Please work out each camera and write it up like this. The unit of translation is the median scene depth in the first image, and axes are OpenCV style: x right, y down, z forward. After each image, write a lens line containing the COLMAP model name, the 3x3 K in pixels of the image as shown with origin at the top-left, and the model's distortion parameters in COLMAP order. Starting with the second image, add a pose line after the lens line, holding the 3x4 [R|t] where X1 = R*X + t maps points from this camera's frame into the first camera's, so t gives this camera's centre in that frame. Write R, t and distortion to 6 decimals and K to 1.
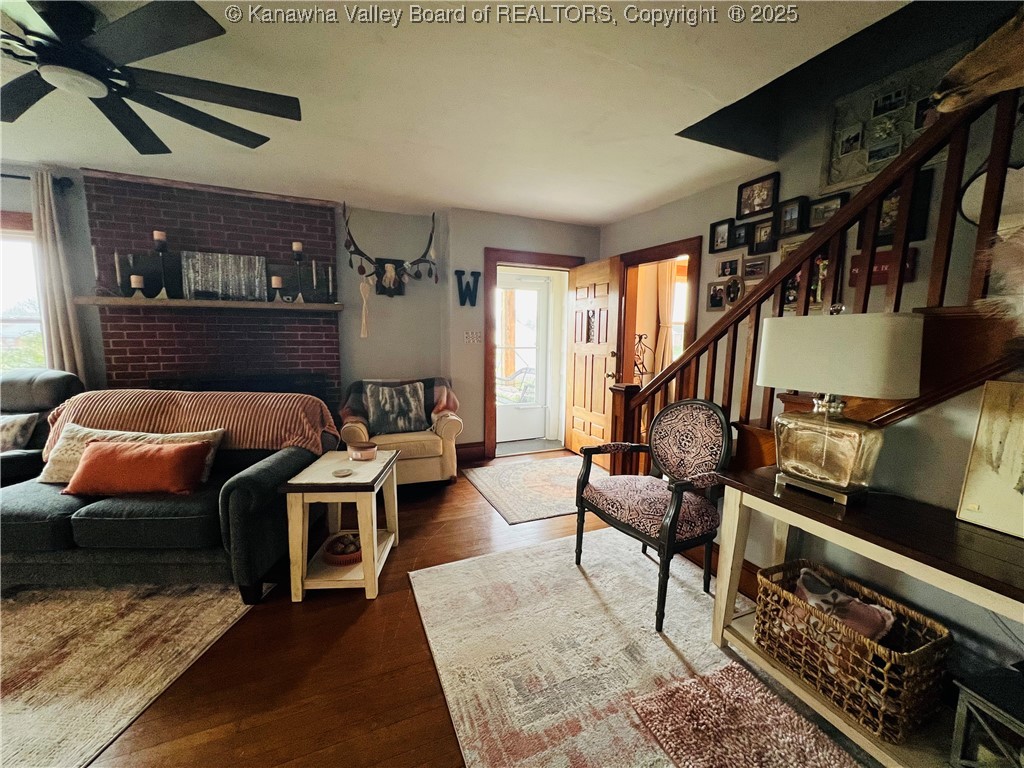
lens RADIAL K [[411.0, 0, 511.3], [0, 411.0, 389.6], [0, 0, 1]] dist [-0.001759, 0.000120]
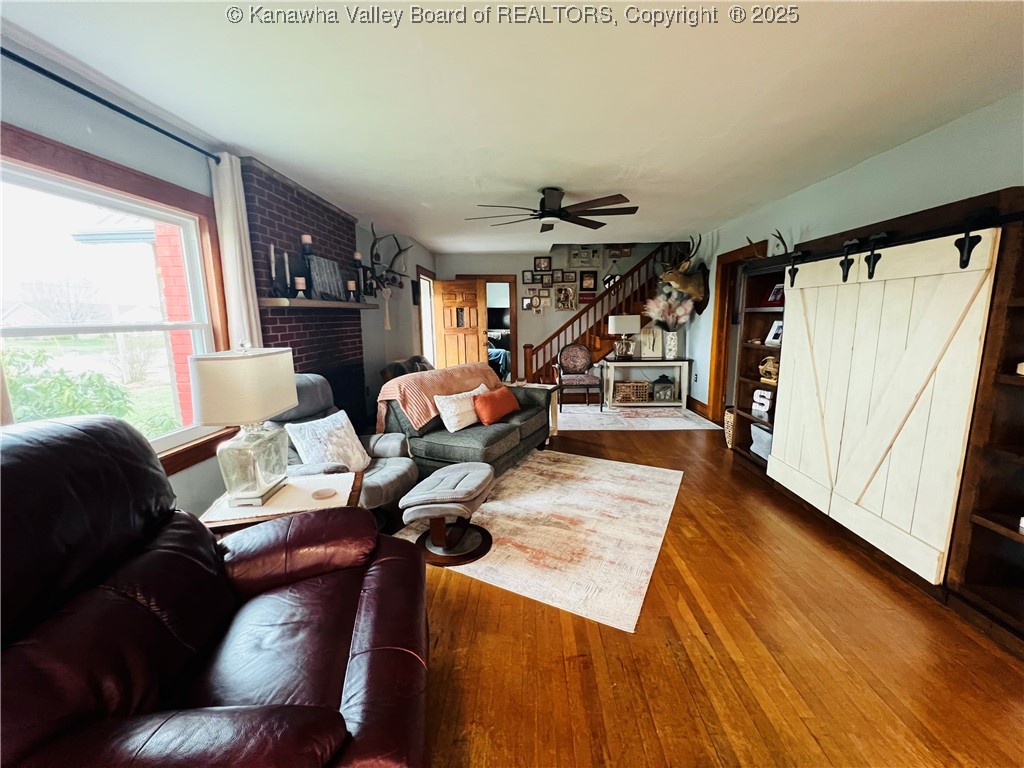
lens RADIAL K [[411.0, 0, 511.8], [0, 411.0, 381.7], [0, 0, 1]] dist [-0.001759, 0.000120]
pose [[0.457604, -0.153882, 0.875739, -1.626261], [0.135034, 0.985513, 0.102611, -0.053696], [-0.878843, 0.071300, 0.471754, 0.059134]]
